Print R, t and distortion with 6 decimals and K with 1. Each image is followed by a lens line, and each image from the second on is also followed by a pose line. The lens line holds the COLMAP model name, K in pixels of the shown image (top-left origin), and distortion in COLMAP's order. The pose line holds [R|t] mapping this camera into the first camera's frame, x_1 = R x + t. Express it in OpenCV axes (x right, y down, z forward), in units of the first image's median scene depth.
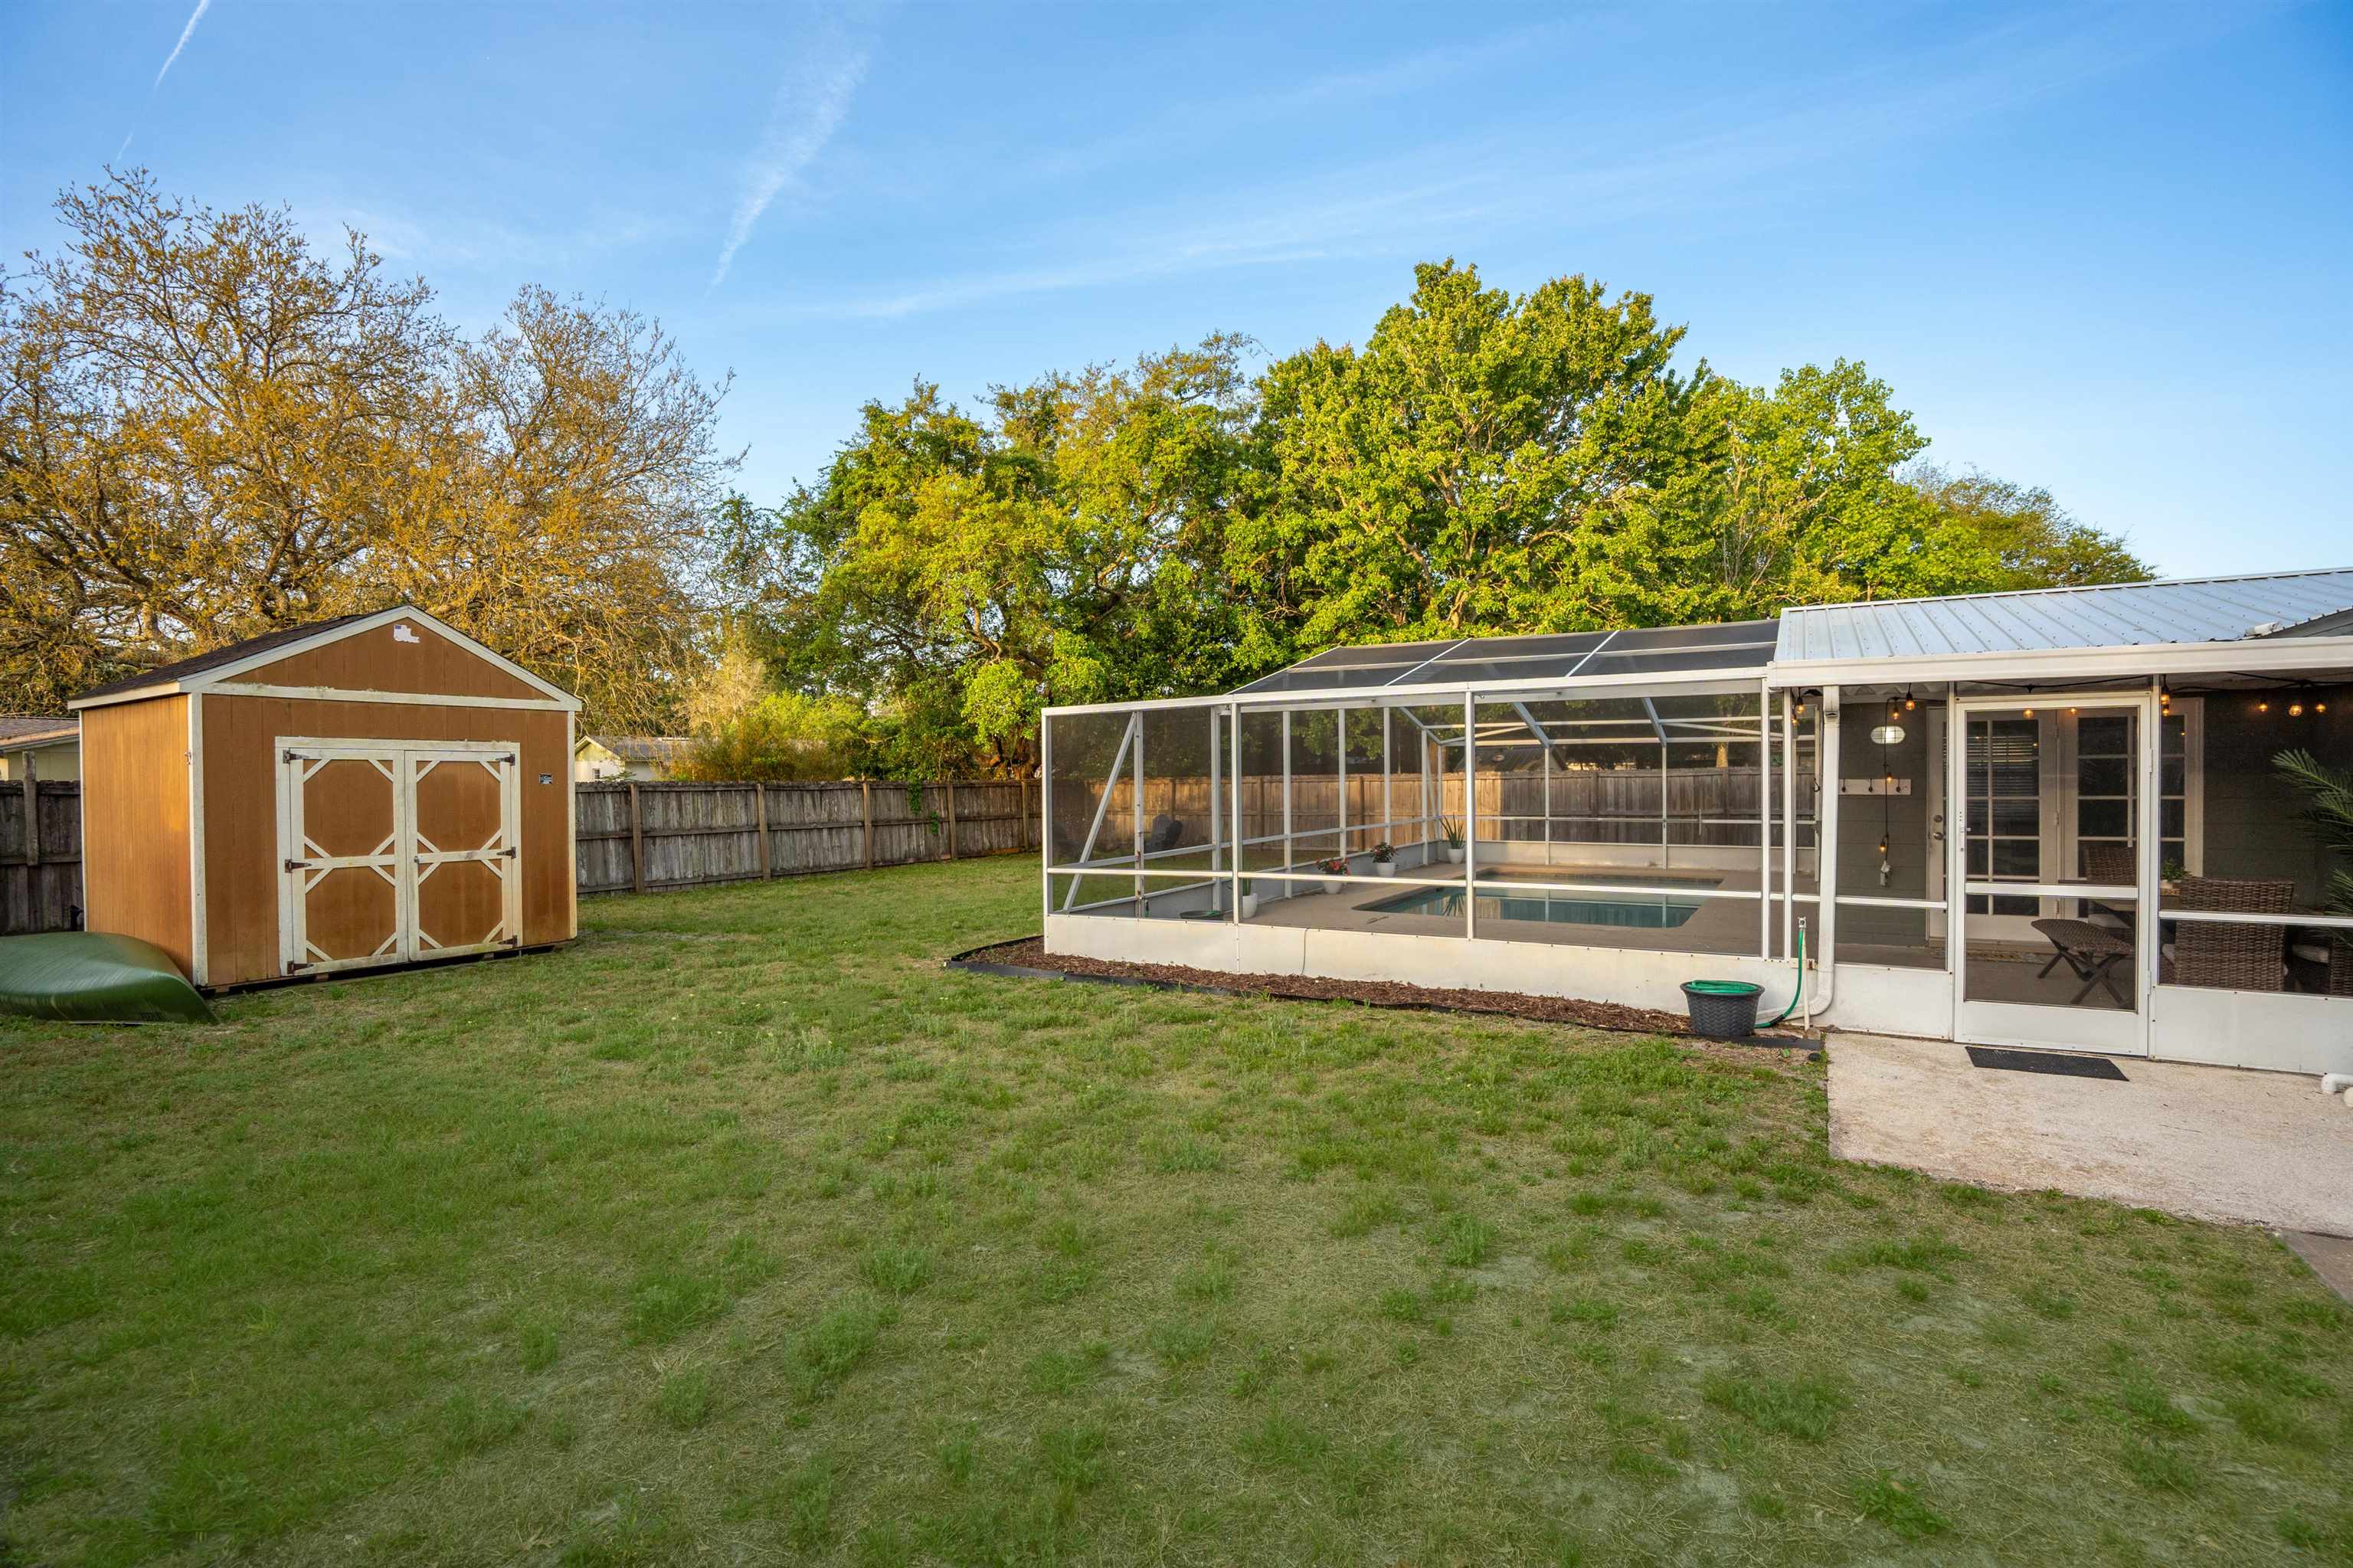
lens RADIAL K [[1078.0, 0, 1178.7], [0, 1078.0, 789.5], [0, 0, 1]] dist [-0.053559, 0.020408]
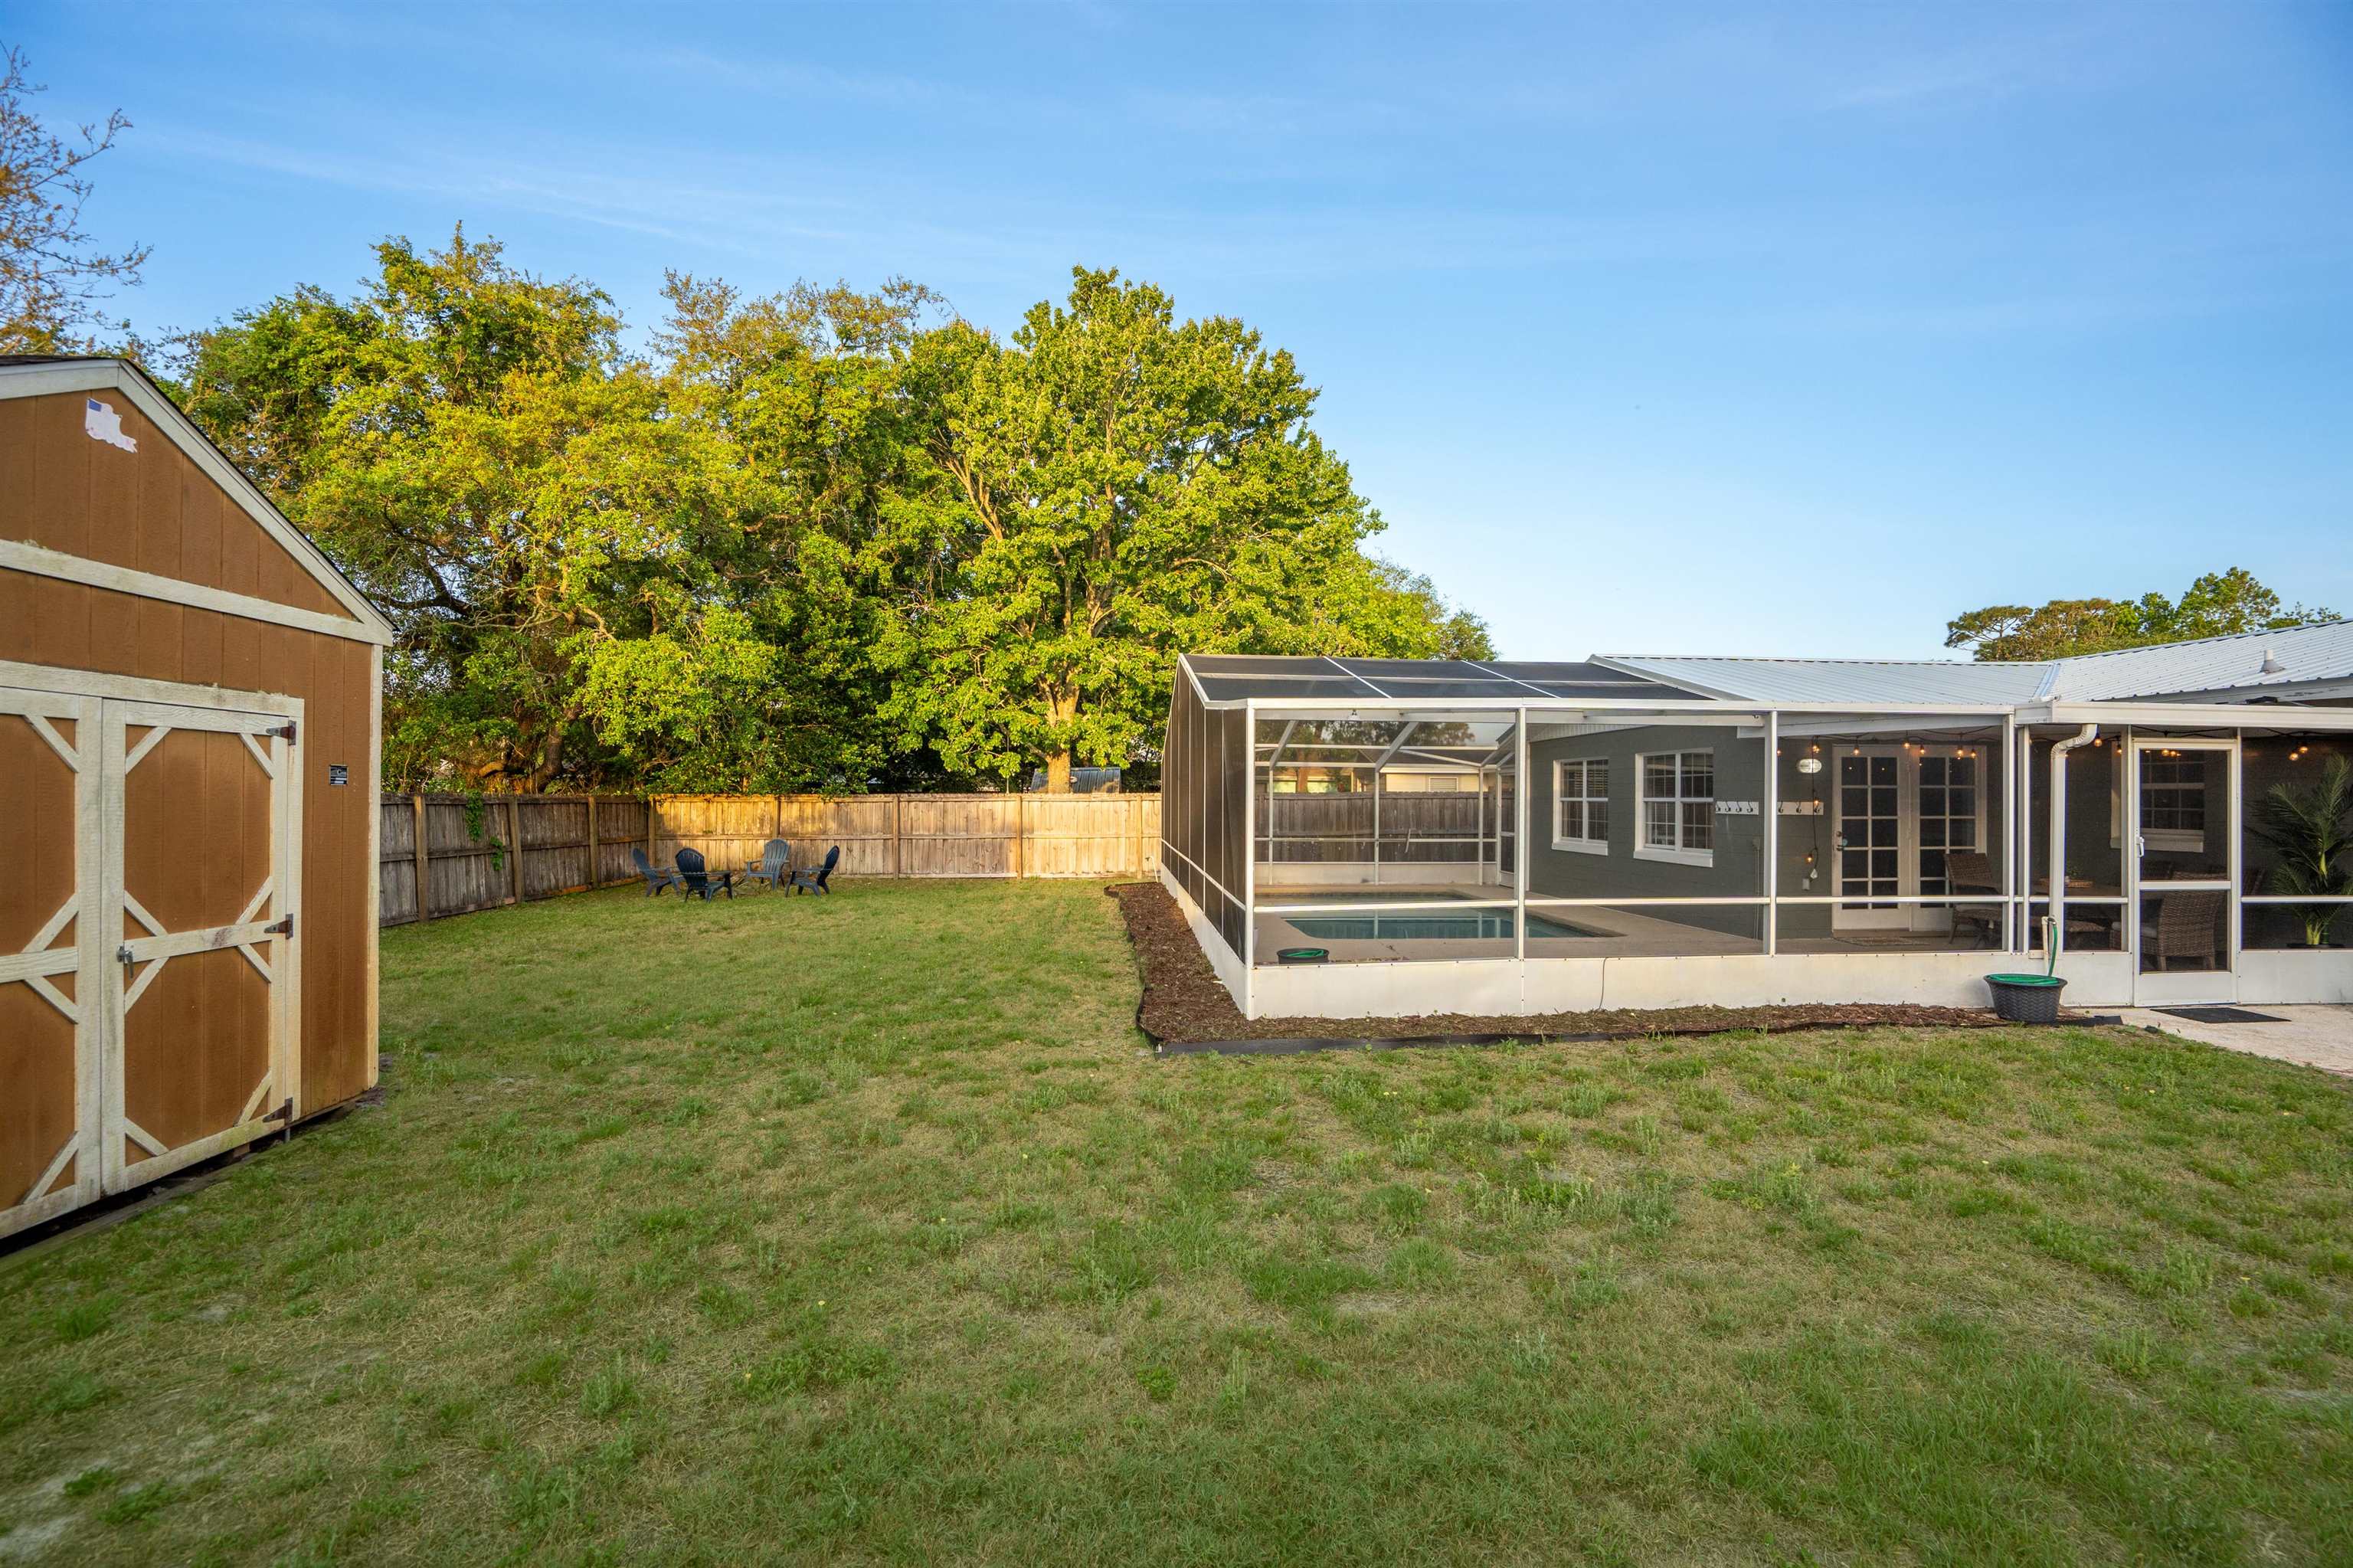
lens RADIAL K [[1068.3, 0, 1188.1], [0, 1068.3, 792.9], [0, 0, 1]] dist [-0.038469, 0.009733]
pose [[0.817292, 0.015413, 0.576018, -0.353259], [-0.004620, 0.999785, -0.020196, 0.004173], [-0.576206, 0.013844, 0.817187, 0.234170]]
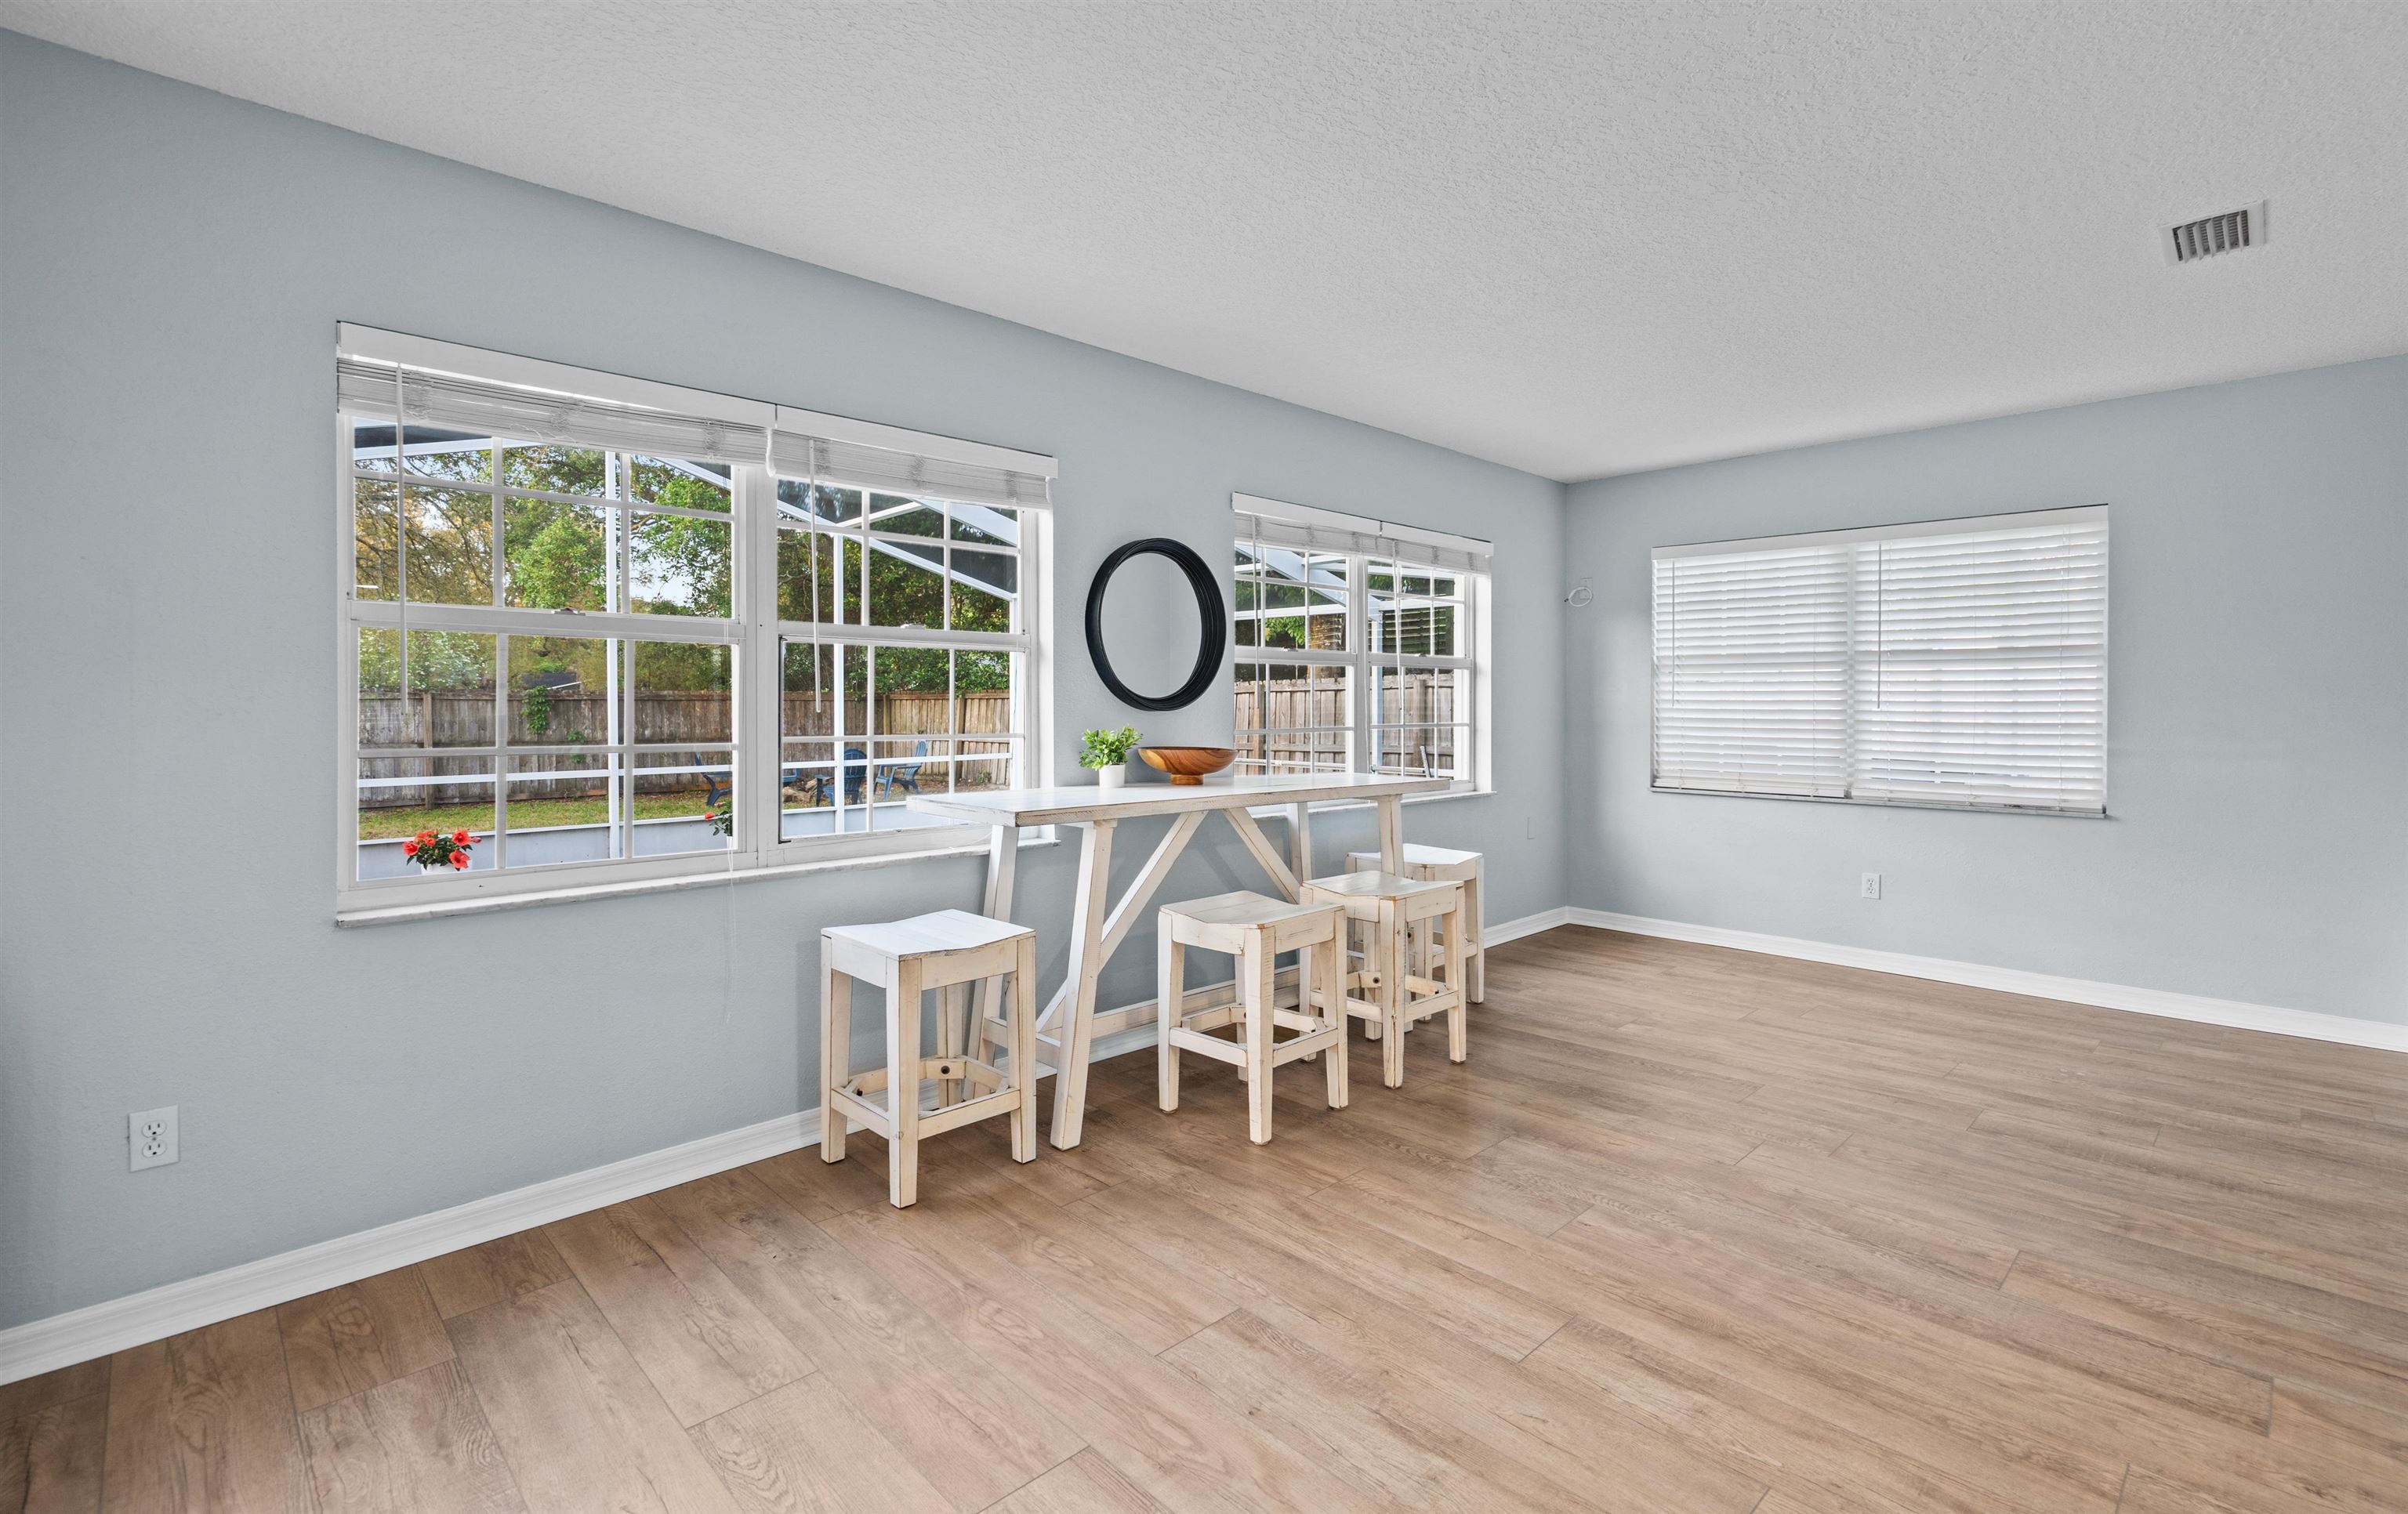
lens RADIAL K [[1078.4, 0, 1217.3], [0, 1078.4, 712.7], [0, 0, 1]] dist [-0.004102, -0.000447]
pose [[0.971293, 0.010284, -0.237662, 0.539697], [-0.011051, 0.999937, -0.001892, 0.004863], [0.237628, 0.004464, 0.971346, 0.516180]]
